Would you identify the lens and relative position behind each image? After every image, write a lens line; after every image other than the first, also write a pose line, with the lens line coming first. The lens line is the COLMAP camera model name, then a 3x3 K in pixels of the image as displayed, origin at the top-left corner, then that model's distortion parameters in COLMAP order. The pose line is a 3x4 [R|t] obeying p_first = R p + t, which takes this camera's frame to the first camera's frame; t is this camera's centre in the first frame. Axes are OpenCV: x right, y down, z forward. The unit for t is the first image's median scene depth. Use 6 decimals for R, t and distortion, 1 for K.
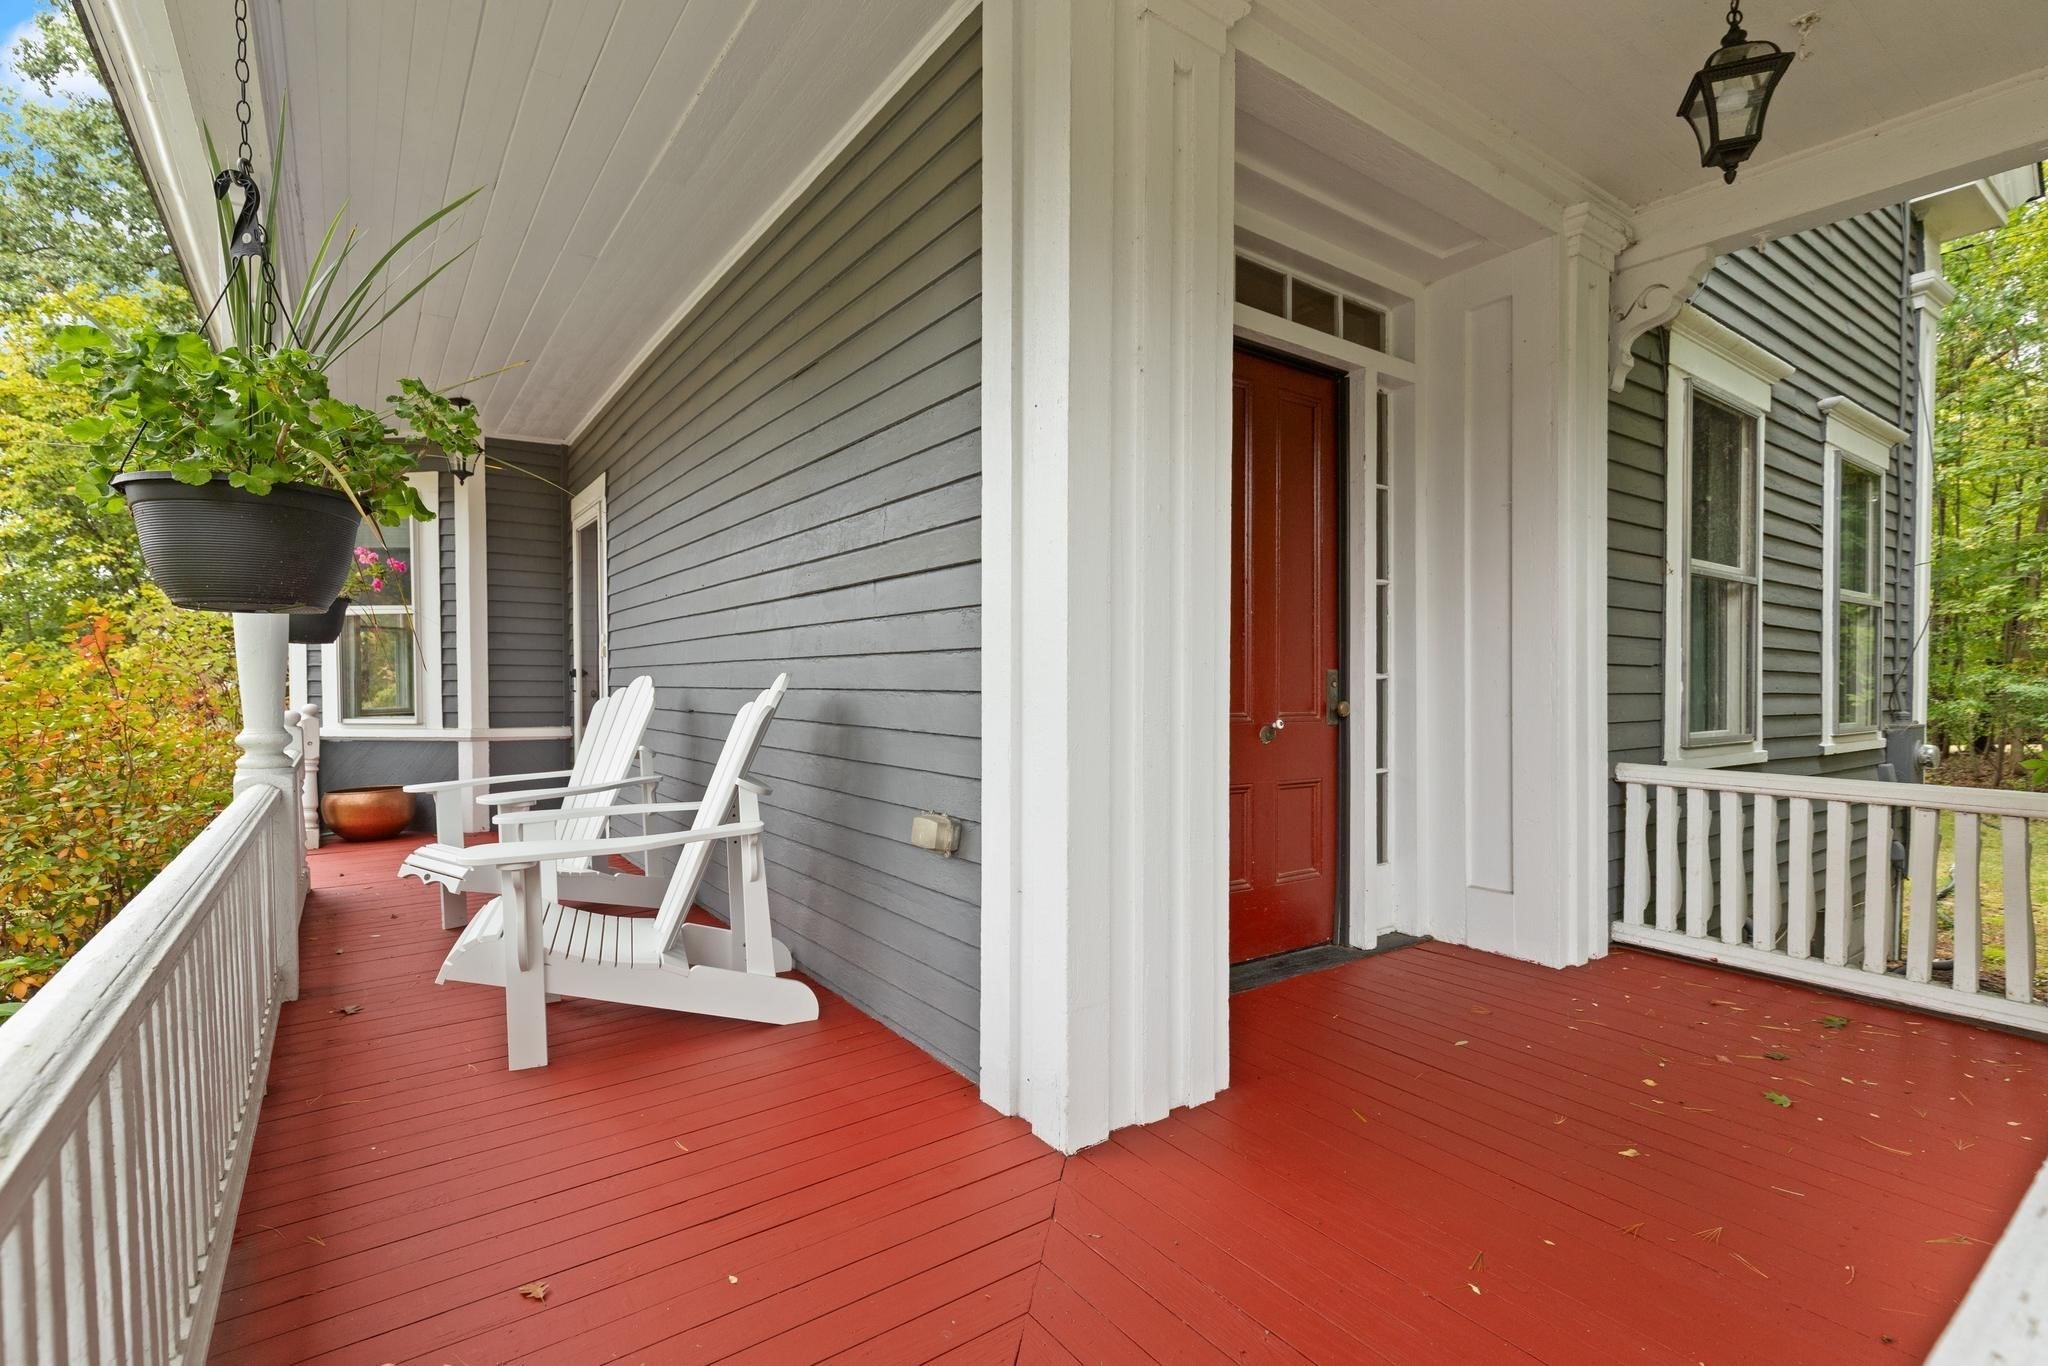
lens RADIAL K [[943.9, 0, 1024.0], [0, 943.9, 683.0], [0, 0, 1]] dist [-0.002585, -0.000443]
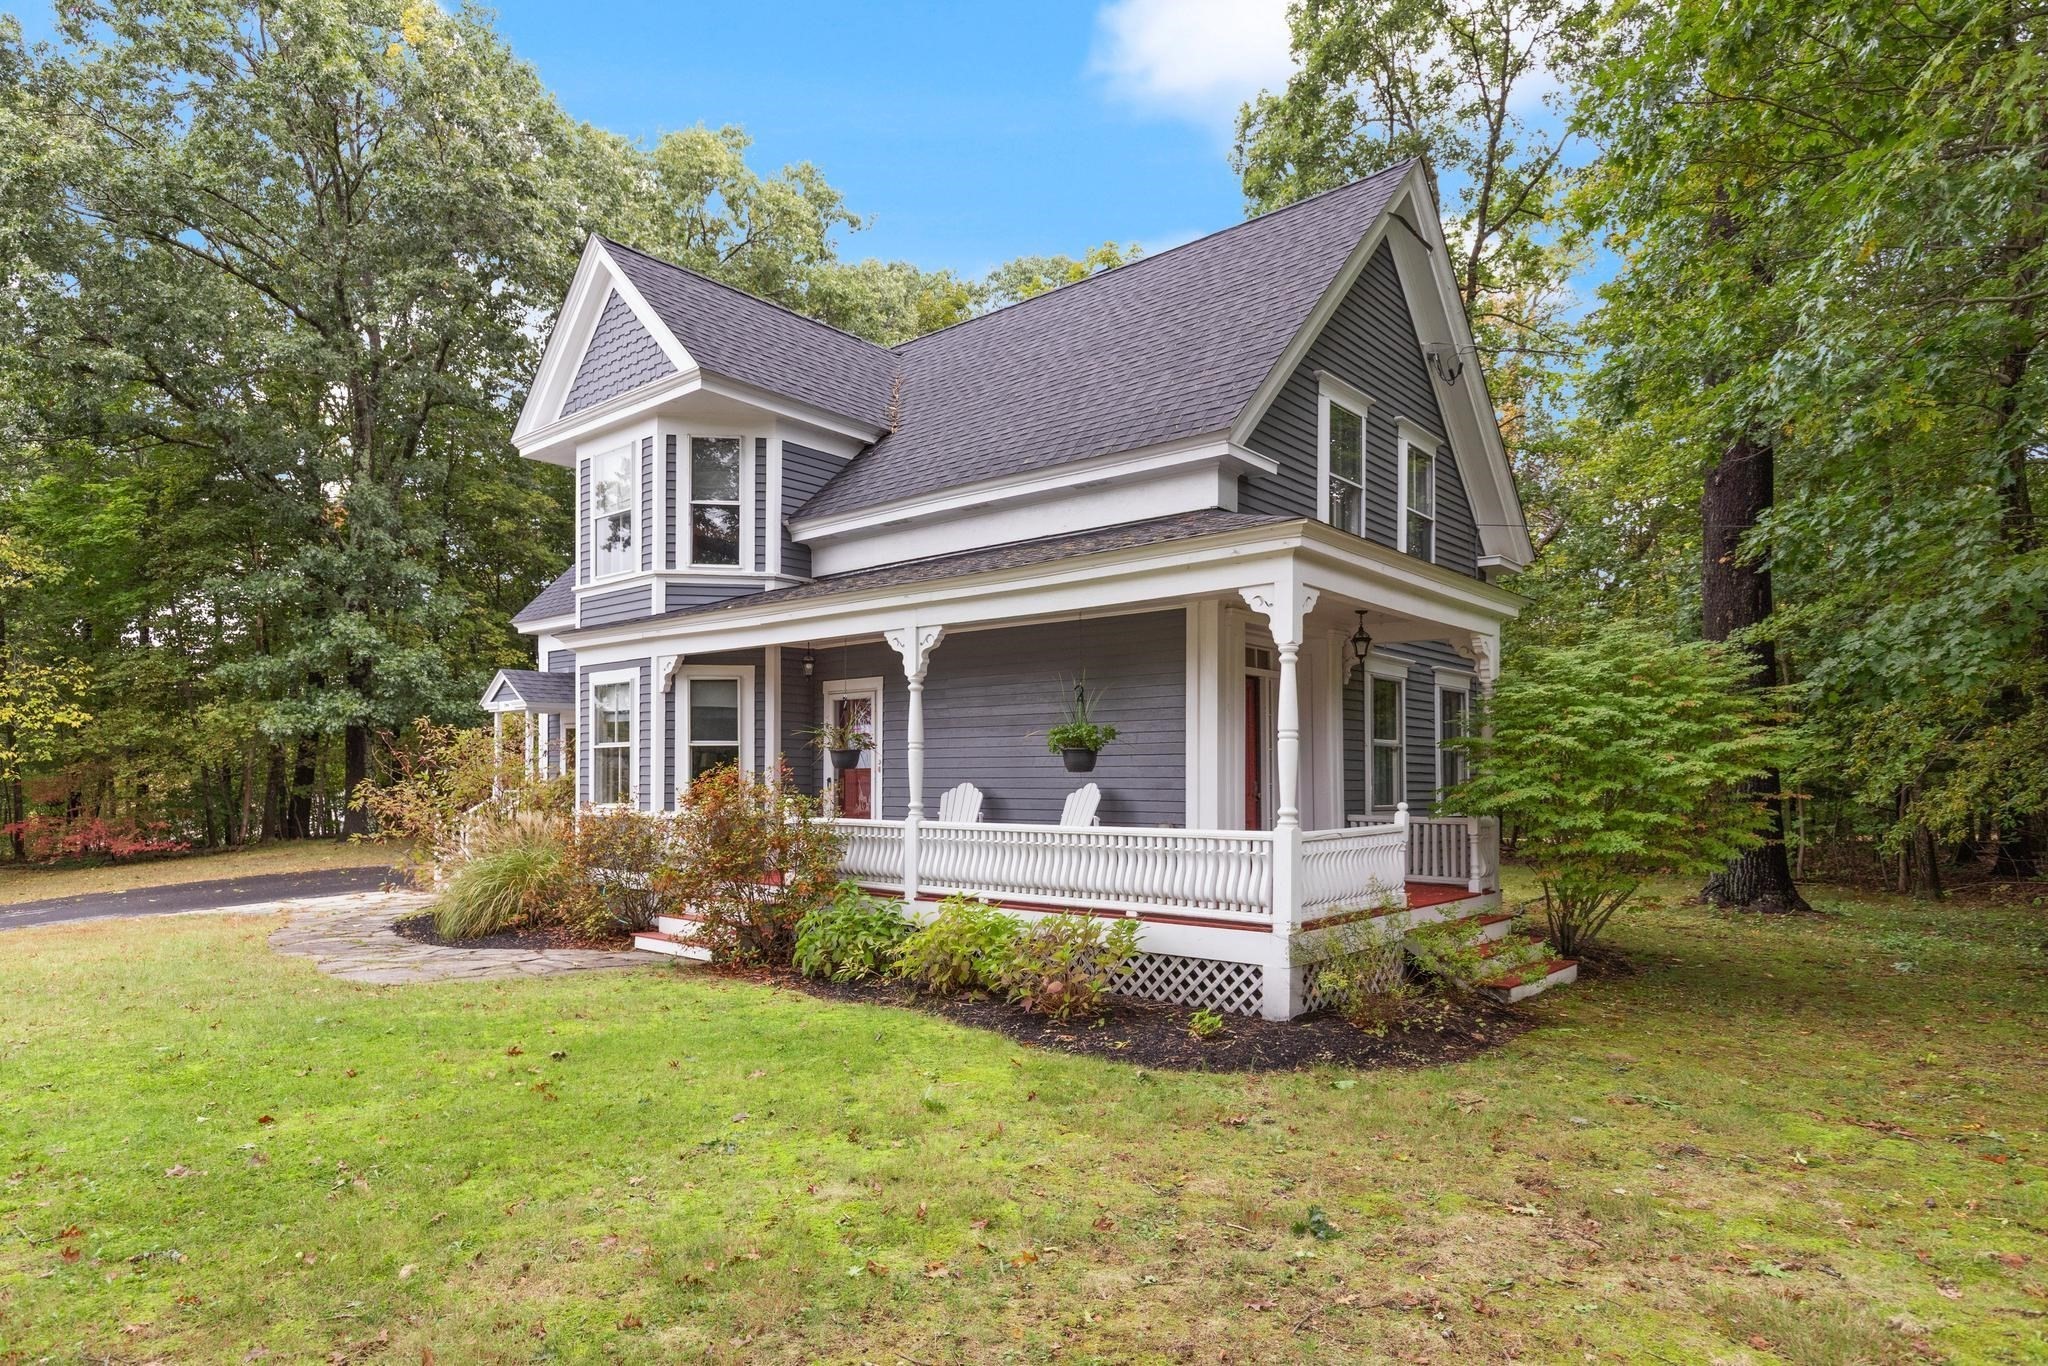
lens RADIAL K [[1172.5, 0, 1024.0], [0, 1172.5, 683.0], [0, 0, 1]] dist [0.000875, 0.000045]
pose [[0.971485, 0.017476, 0.236456, -0.956641], [0.004377, 0.995788, -0.091581, 0.007056], [-0.237061, 0.090005, 0.967317, -1.819342]]
